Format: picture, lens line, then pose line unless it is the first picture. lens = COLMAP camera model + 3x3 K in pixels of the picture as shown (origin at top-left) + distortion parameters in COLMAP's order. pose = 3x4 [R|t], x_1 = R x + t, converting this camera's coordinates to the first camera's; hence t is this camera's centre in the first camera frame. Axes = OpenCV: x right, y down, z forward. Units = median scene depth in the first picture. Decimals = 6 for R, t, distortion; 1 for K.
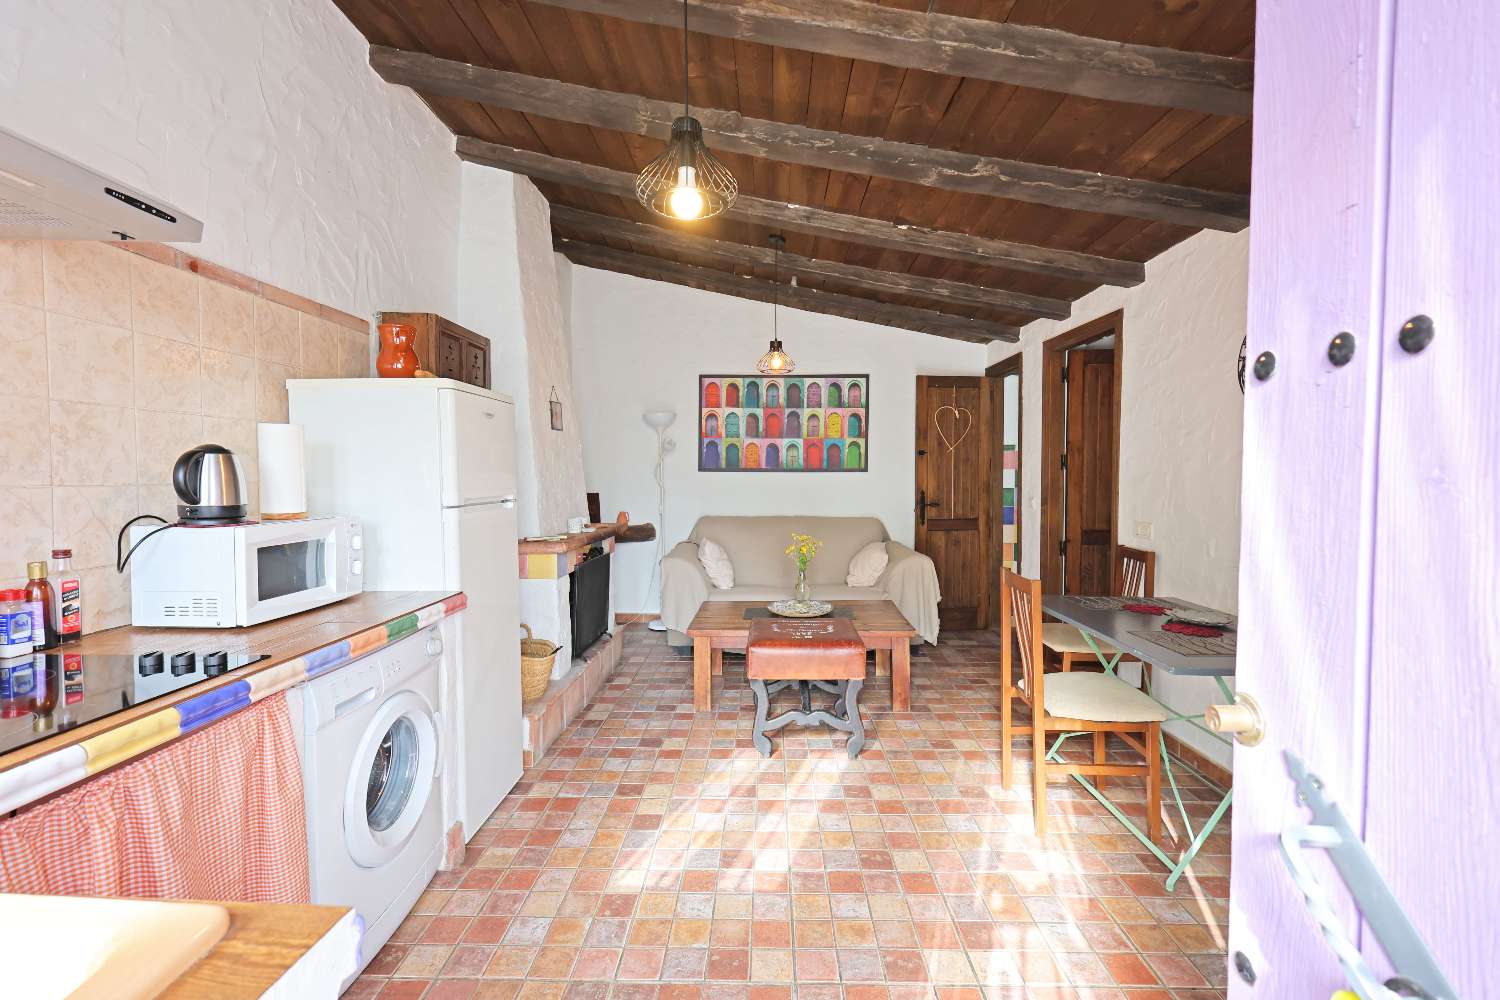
lens RADIAL K [[661.7, 0, 746.3], [0, 661.7, 493.8], [0, 0, 1]] dist [0.002233, 0.000165]
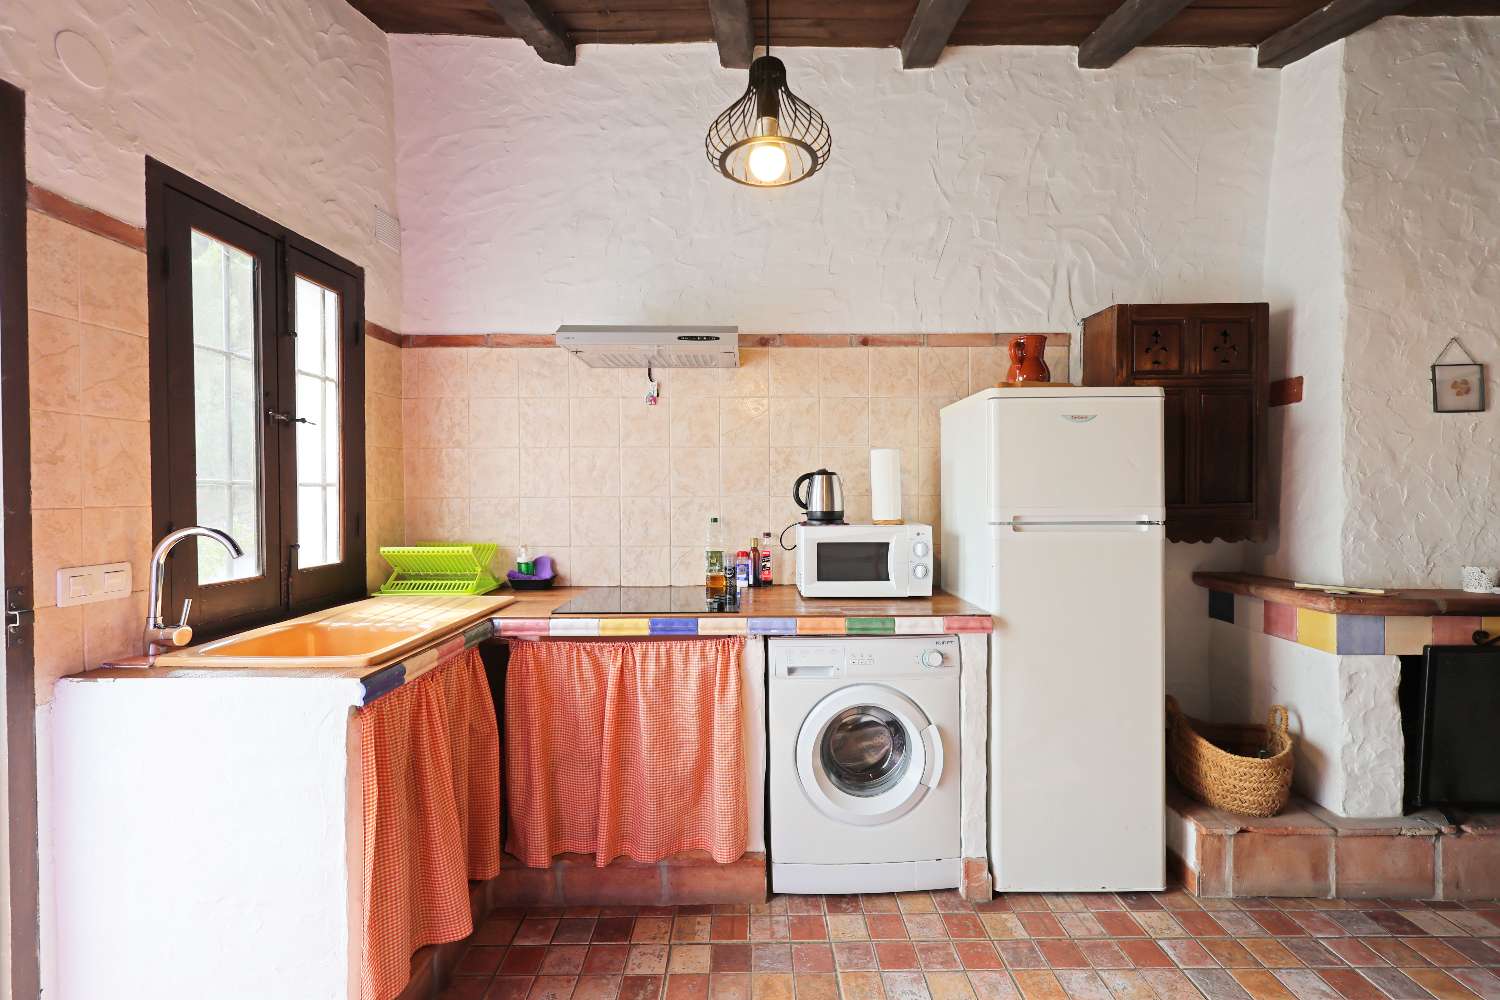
lens RADIAL K [[650.3, 0, 749.2], [0, 650.3, 496.5], [0, 0, 1]] dist [0.000605, -0.000005]
pose [[0.024669, 0.015857, -0.999570, 0.298044], [-0.026986, 0.999520, 0.015190, -0.015614], [0.999331, 0.026599, 0.025085, 0.396991]]
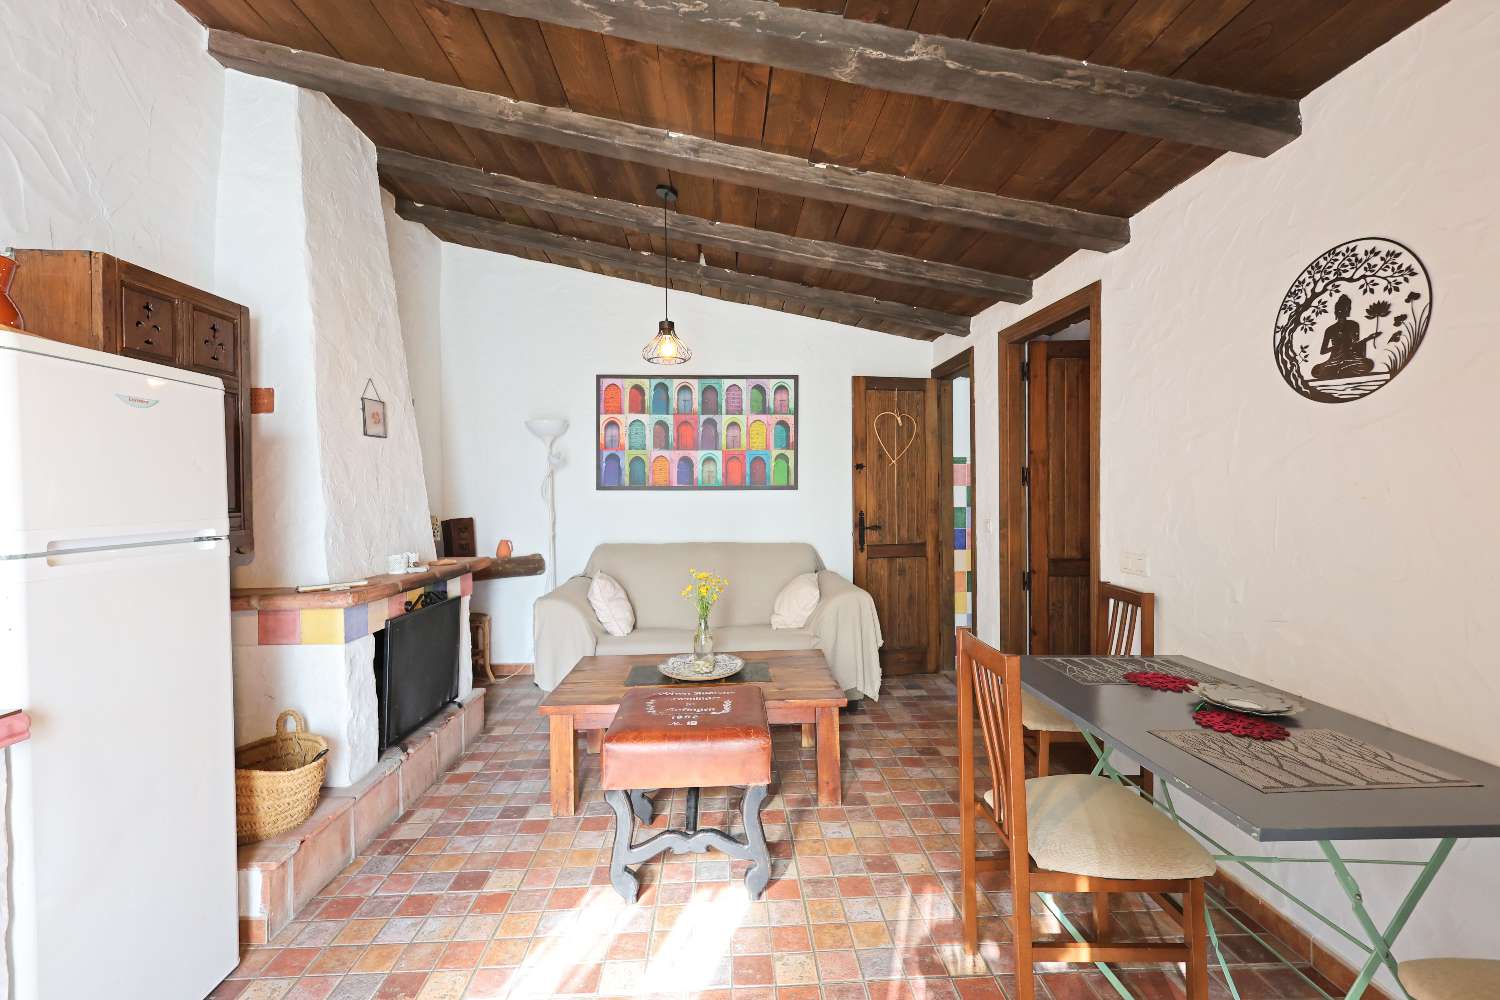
lens RADIAL K [[650.3, 0, 749.2], [0, 650.3, 496.5], [0, 0, 1]] dist [0.000605, -0.000005]
pose [[0.997530, -0.008194, 0.069757, 0.093546], [0.009751, 0.999710, -0.022015, -0.009506], [-0.069557, 0.022641, 0.997321, 0.256485]]
